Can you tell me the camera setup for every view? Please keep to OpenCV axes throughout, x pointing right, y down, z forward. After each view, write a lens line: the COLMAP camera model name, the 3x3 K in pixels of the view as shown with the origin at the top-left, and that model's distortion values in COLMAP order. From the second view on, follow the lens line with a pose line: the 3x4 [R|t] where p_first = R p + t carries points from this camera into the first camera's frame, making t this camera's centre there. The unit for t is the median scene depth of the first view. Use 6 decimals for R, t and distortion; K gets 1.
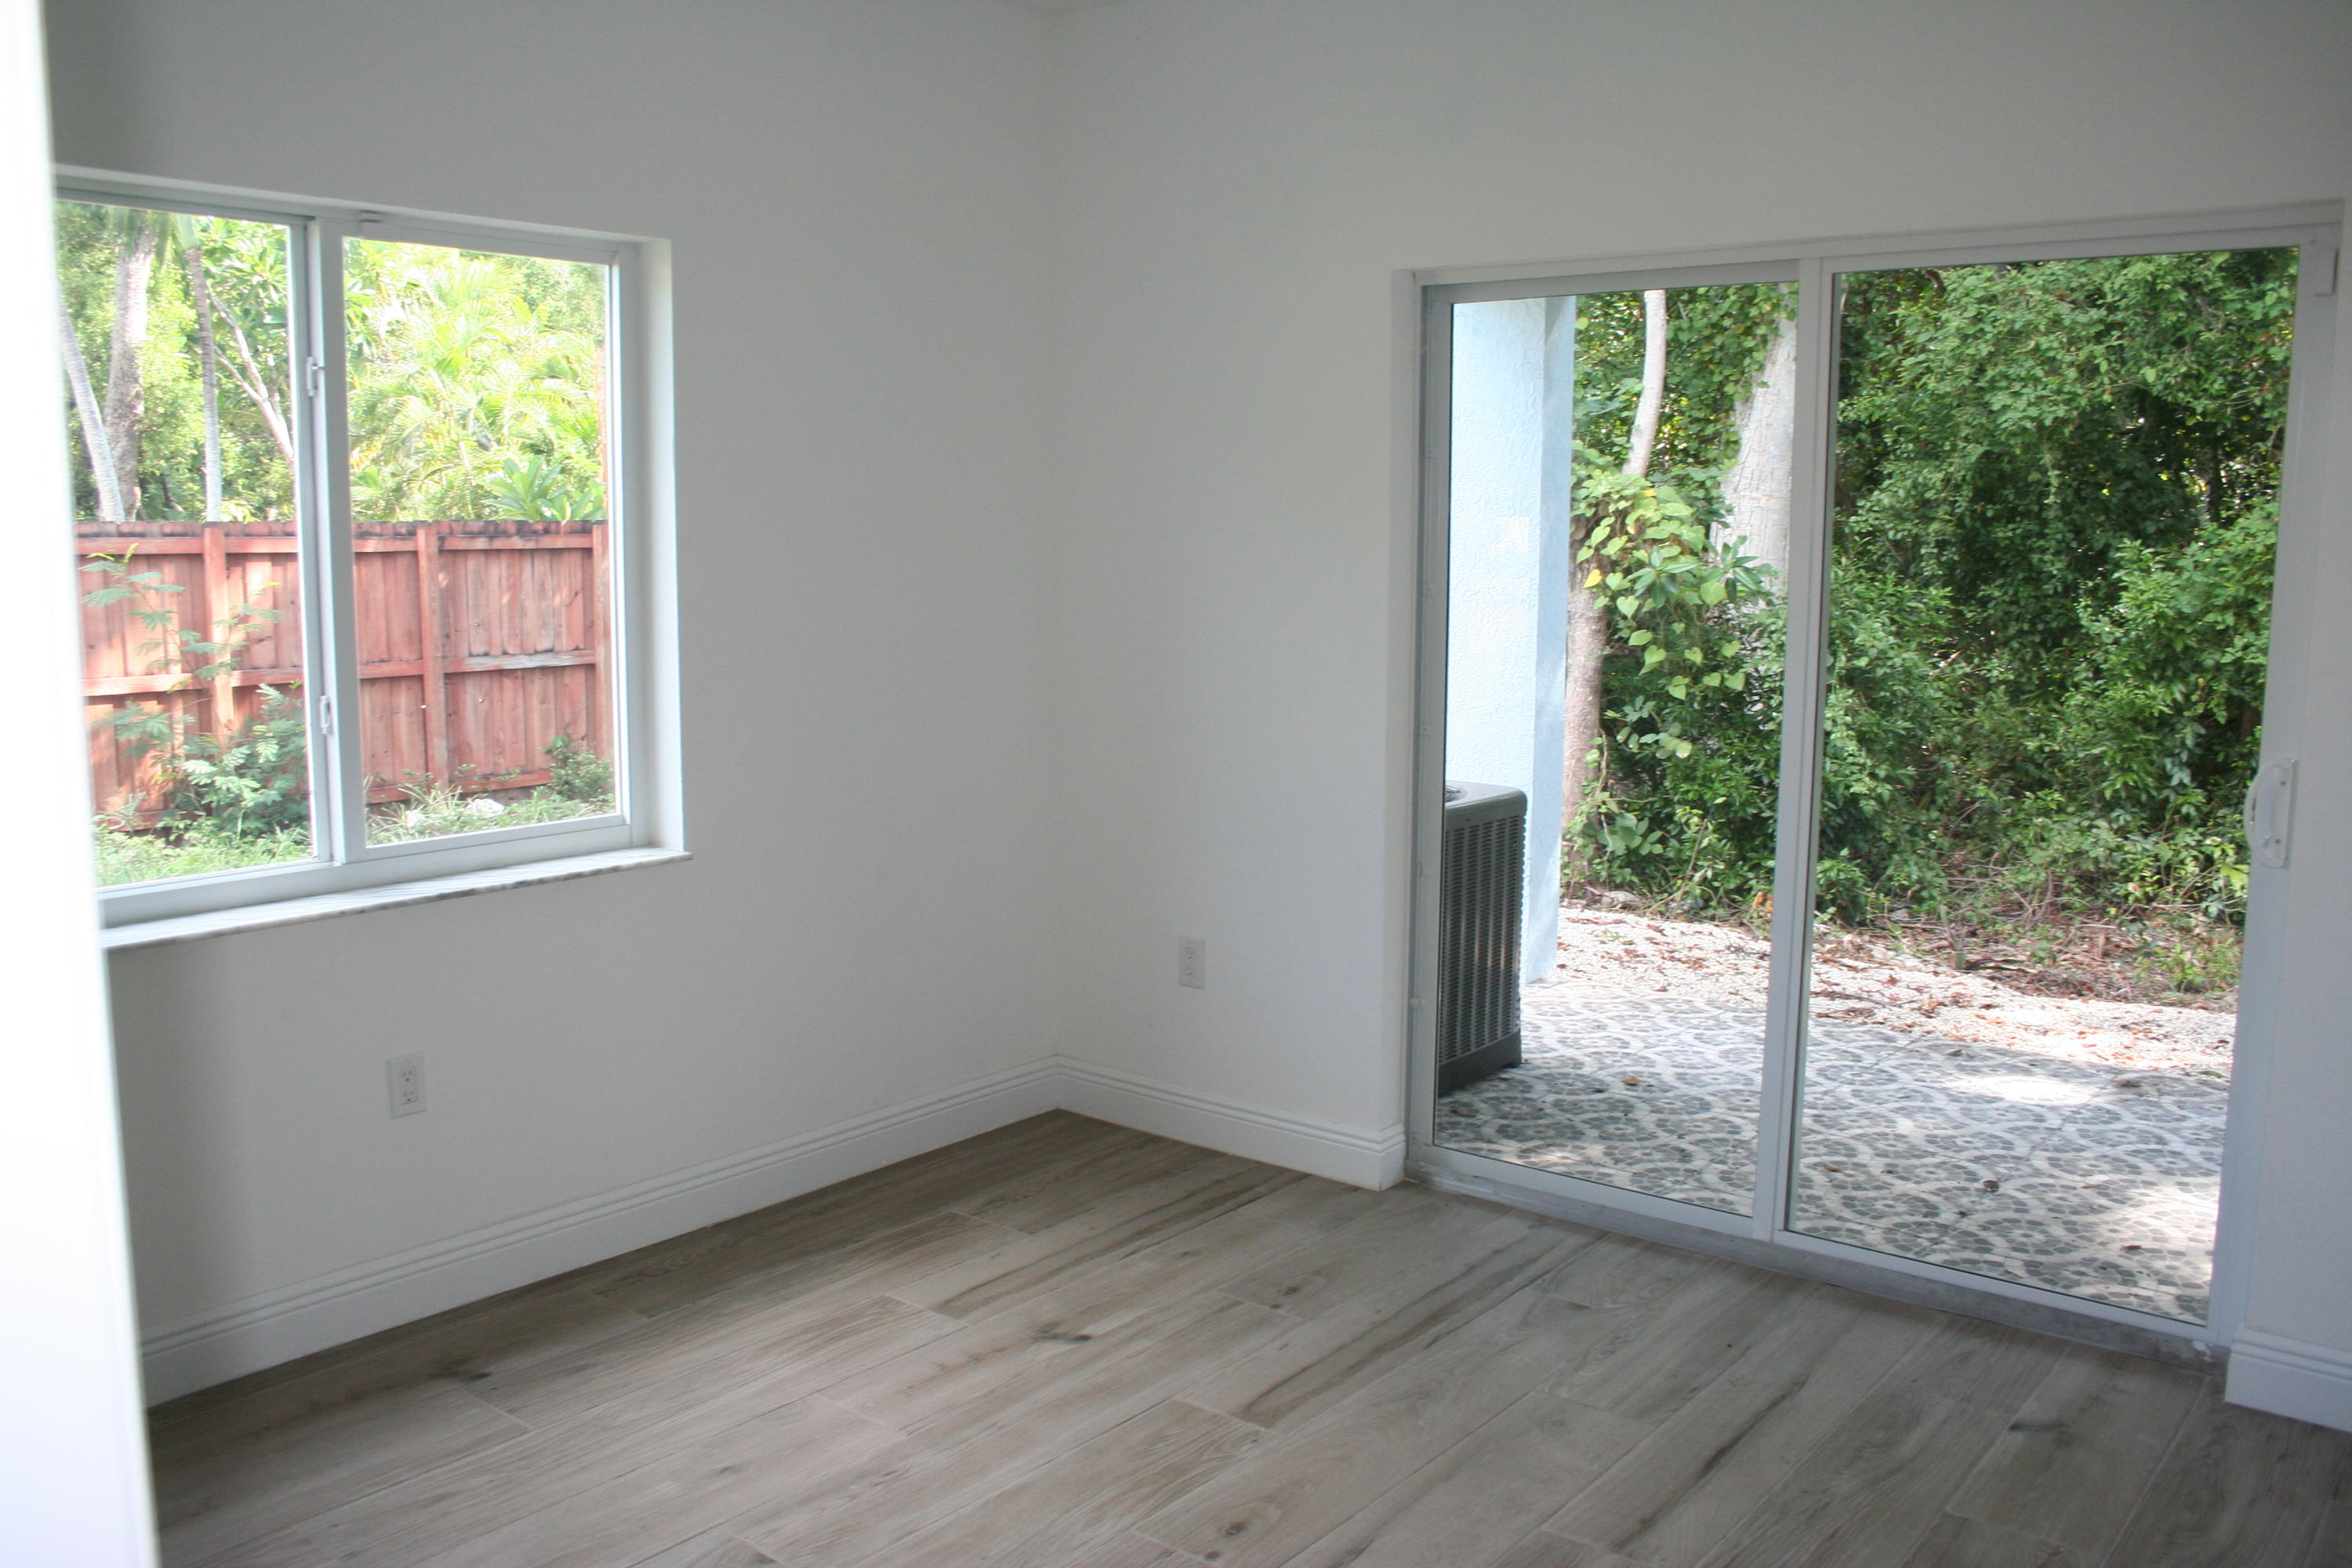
lens RADIAL K [[1937.1, 0, 1176.0], [0, 1937.1, 784.0], [0, 0, 1]] dist [-0.157833, 0.123838]
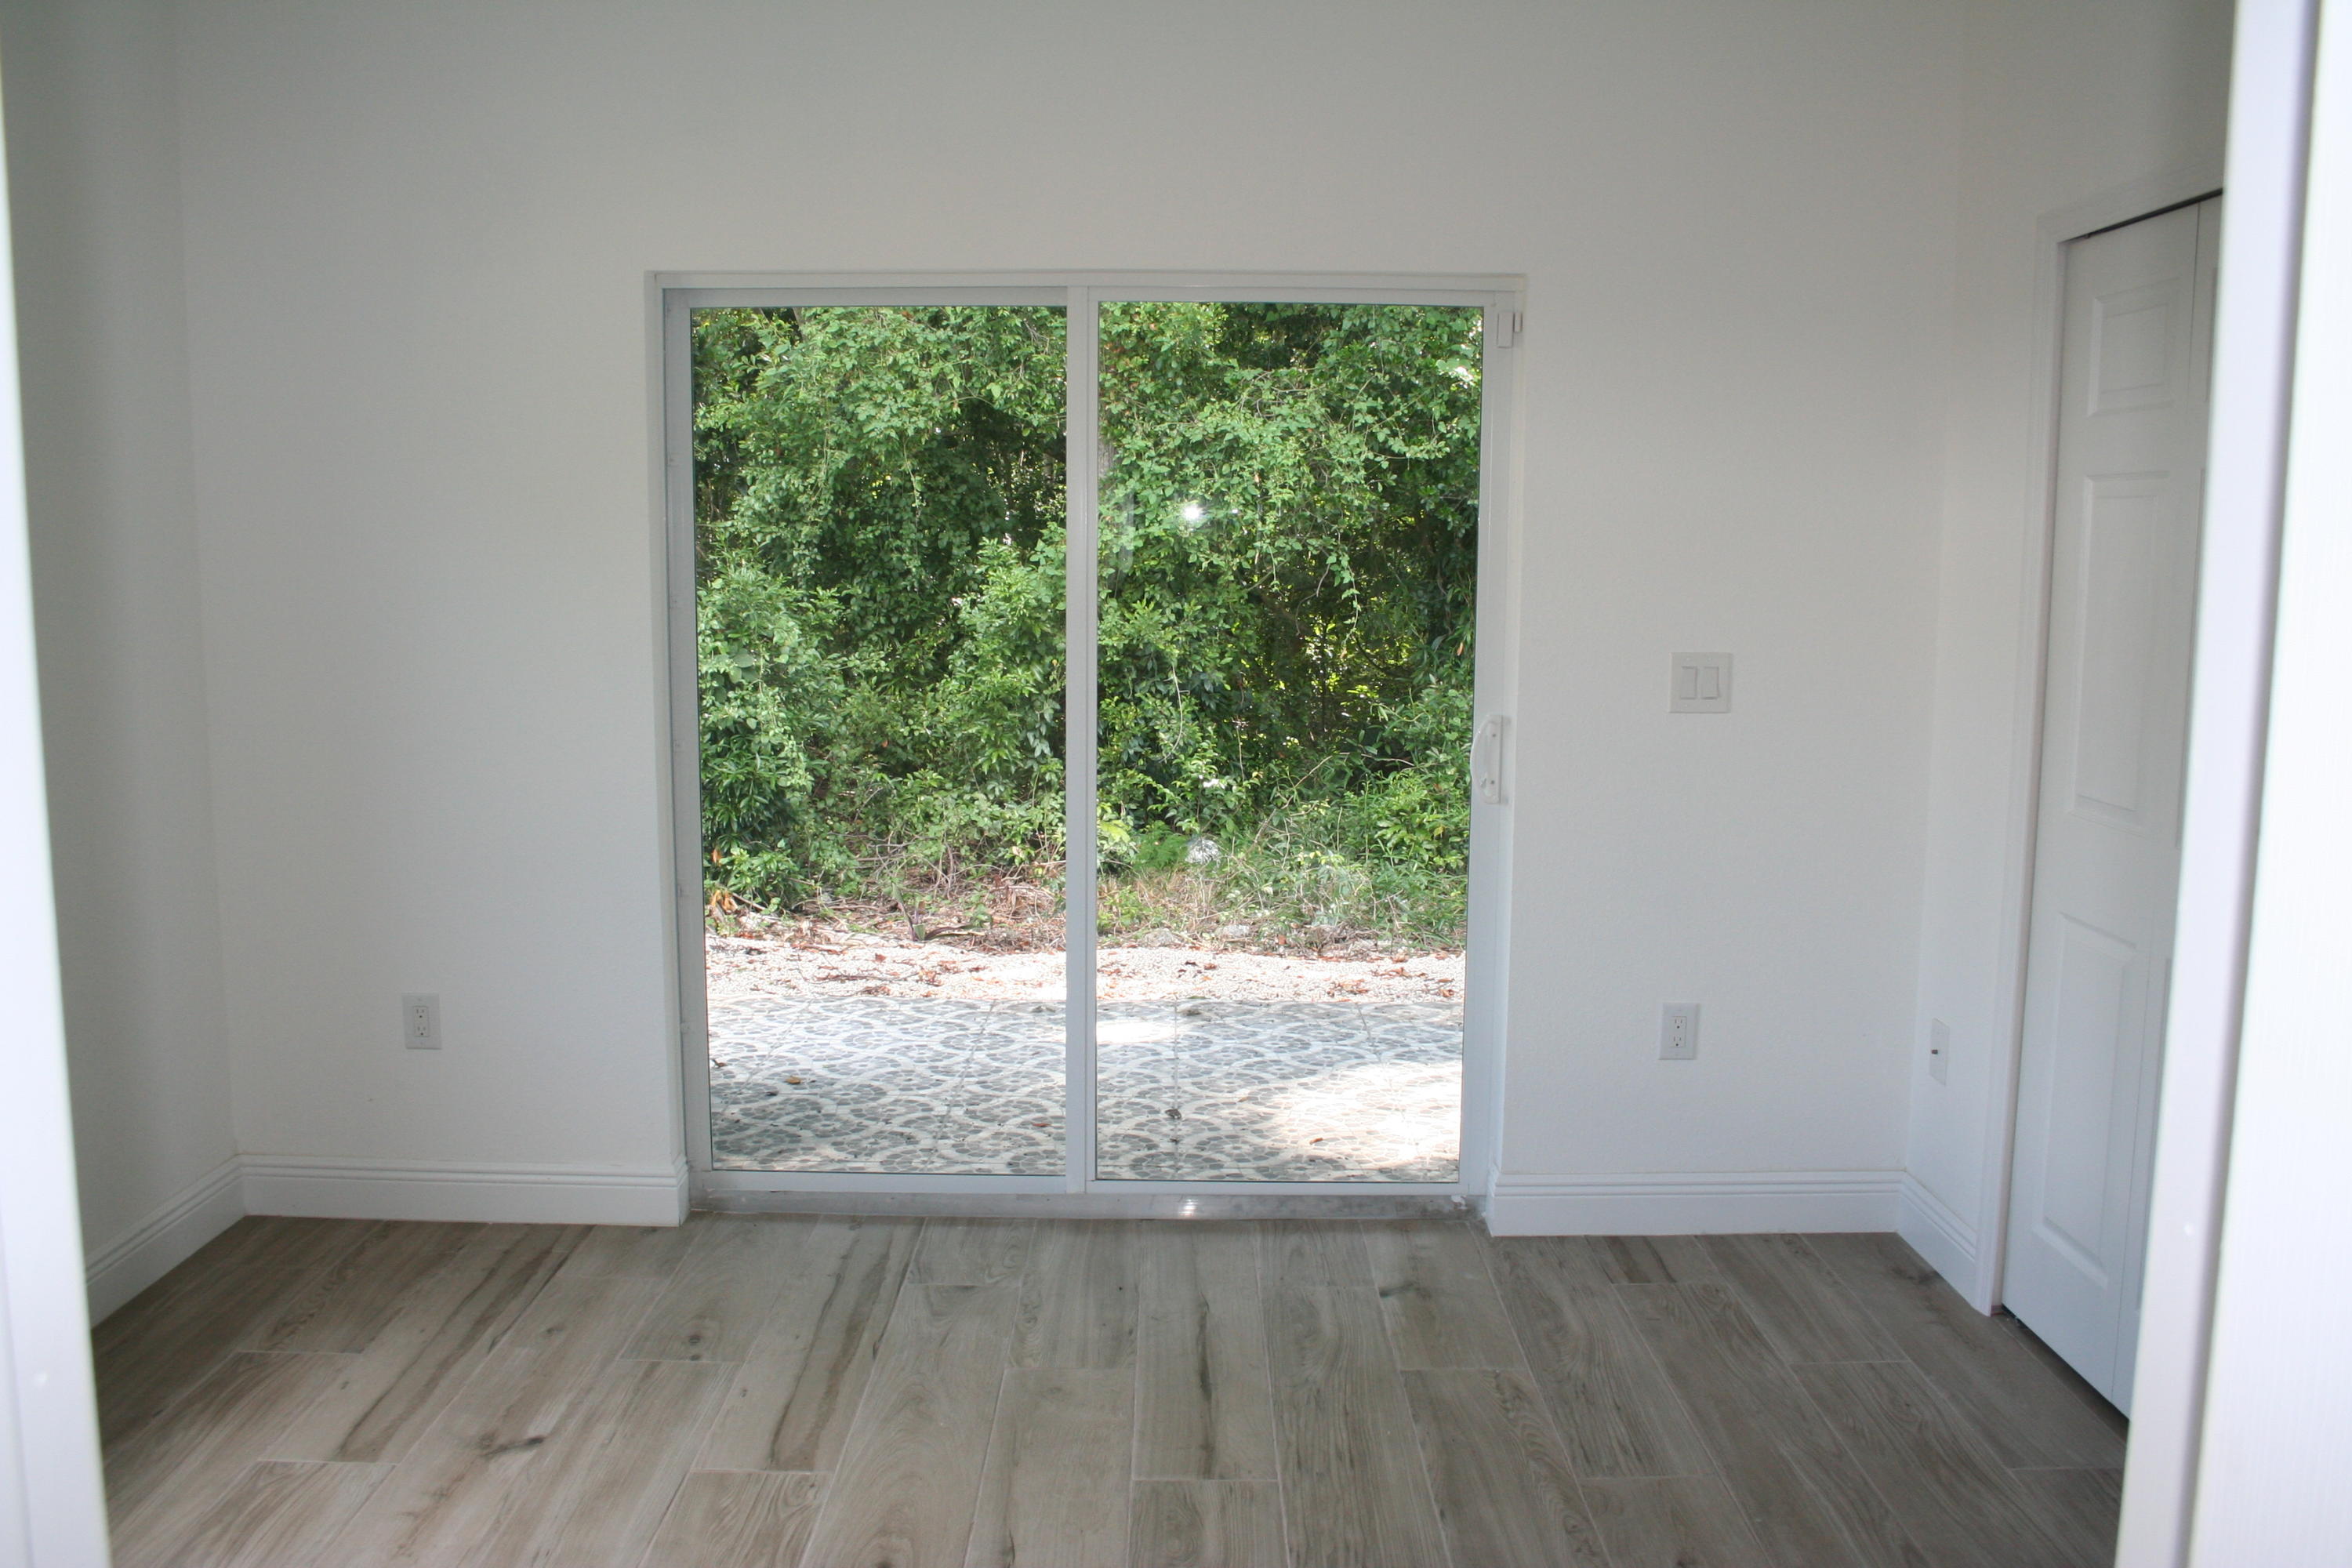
lens RADIAL K [[1937.1, 0, 1176.0], [0, 1937.1, 784.0], [0, 0, 1]] dist [-0.157833, 0.123838]
pose [[0.777676, -0.079968, 0.623558, -0.228967], [0.081419, 0.996335, 0.026231, -0.011569], [-0.623370, 0.030370, 0.781337, 0.074962]]
